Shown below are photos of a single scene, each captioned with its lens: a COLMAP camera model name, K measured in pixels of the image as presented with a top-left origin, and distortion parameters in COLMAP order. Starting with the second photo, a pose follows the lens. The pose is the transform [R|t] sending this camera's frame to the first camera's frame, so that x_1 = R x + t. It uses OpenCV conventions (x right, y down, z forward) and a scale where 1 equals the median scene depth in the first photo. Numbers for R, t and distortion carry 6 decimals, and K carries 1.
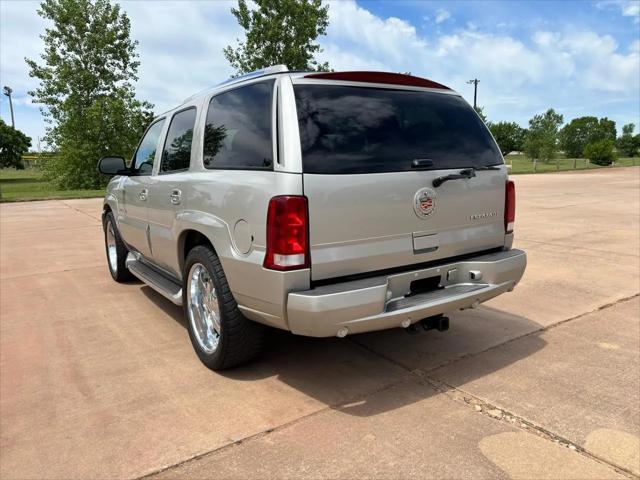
lens RADIAL K [[488.0, 0, 318.6], [0, 488.0, 247.8], [0, 0, 1]] dist [0.041367, -0.034346]
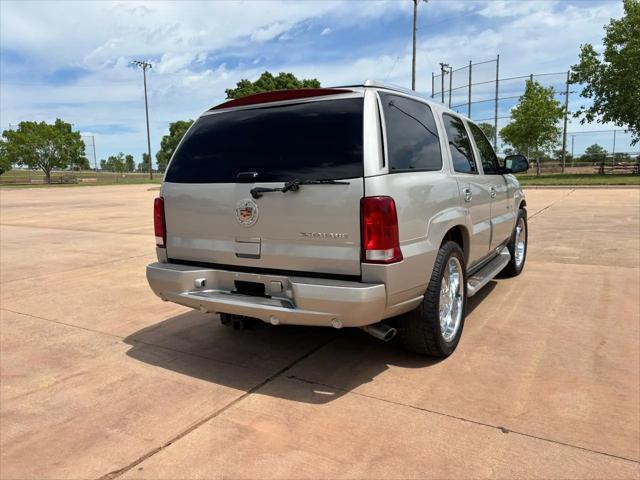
lens RADIAL K [[488.0, 0, 316.2], [0, 488.0, 235.1], [0, 0, 1]] dist [0.041367, -0.034346]
pose [[-0.423251, -0.082350, 0.902262, -1.335678], [0.198171, 0.963332, 0.180886, -0.345649], [-0.884074, 0.255362, -0.391412, 2.111367]]
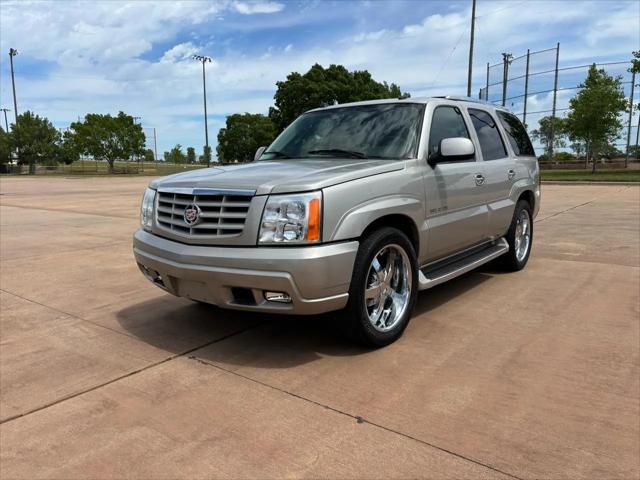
lens RADIAL K [[488.0, 0, 321.2], [0, 488.0, 237.4], [0, 0, 1]] dist [0.041367, -0.034346]
pose [[-0.323126, -0.108199, 0.940150, -1.420820], [0.191111, 0.965514, 0.176803, -0.271836], [-0.926858, 0.236803, -0.291305, 1.869996]]
